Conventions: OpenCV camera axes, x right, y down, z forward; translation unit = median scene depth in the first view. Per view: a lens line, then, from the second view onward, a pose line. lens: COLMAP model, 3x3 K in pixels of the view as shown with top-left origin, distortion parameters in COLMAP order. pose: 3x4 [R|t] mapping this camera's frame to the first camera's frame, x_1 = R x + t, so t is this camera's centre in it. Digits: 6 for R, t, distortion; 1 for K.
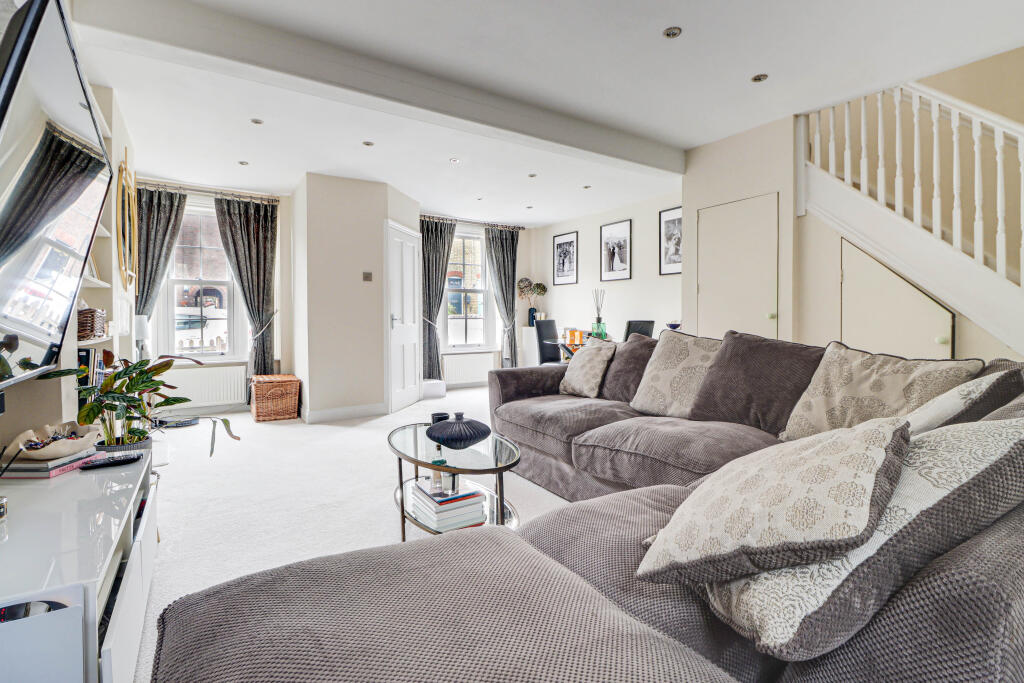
lens RADIAL K [[485.3, 0, 516.4], [0, 485.3, 331.4], [0, 0, 1]] dist [-0.002934, -0.000719]
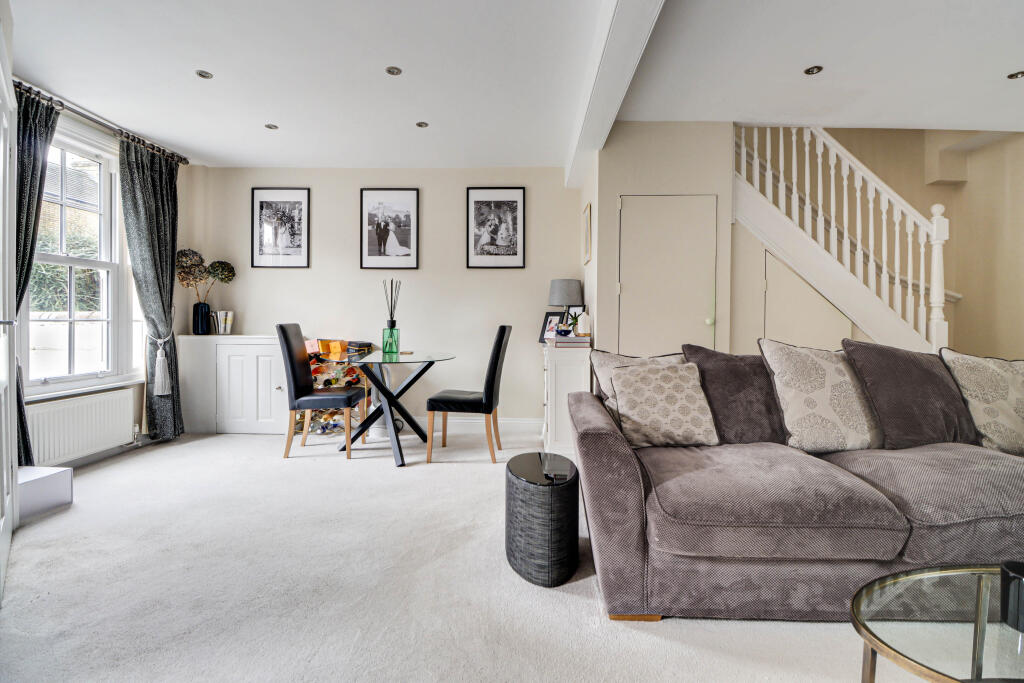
lens RADIAL K [[485.3, 0, 514.2], [0, 485.3, 325.2], [0, 0, 1]] dist [-0.002934, -0.000719]
pose [[0.569739, -0.000815, 0.821825, -0.274765], [0.014949, 0.999844, -0.009372, -0.012319], [-0.821690, 0.017625, 0.569662, 0.430372]]
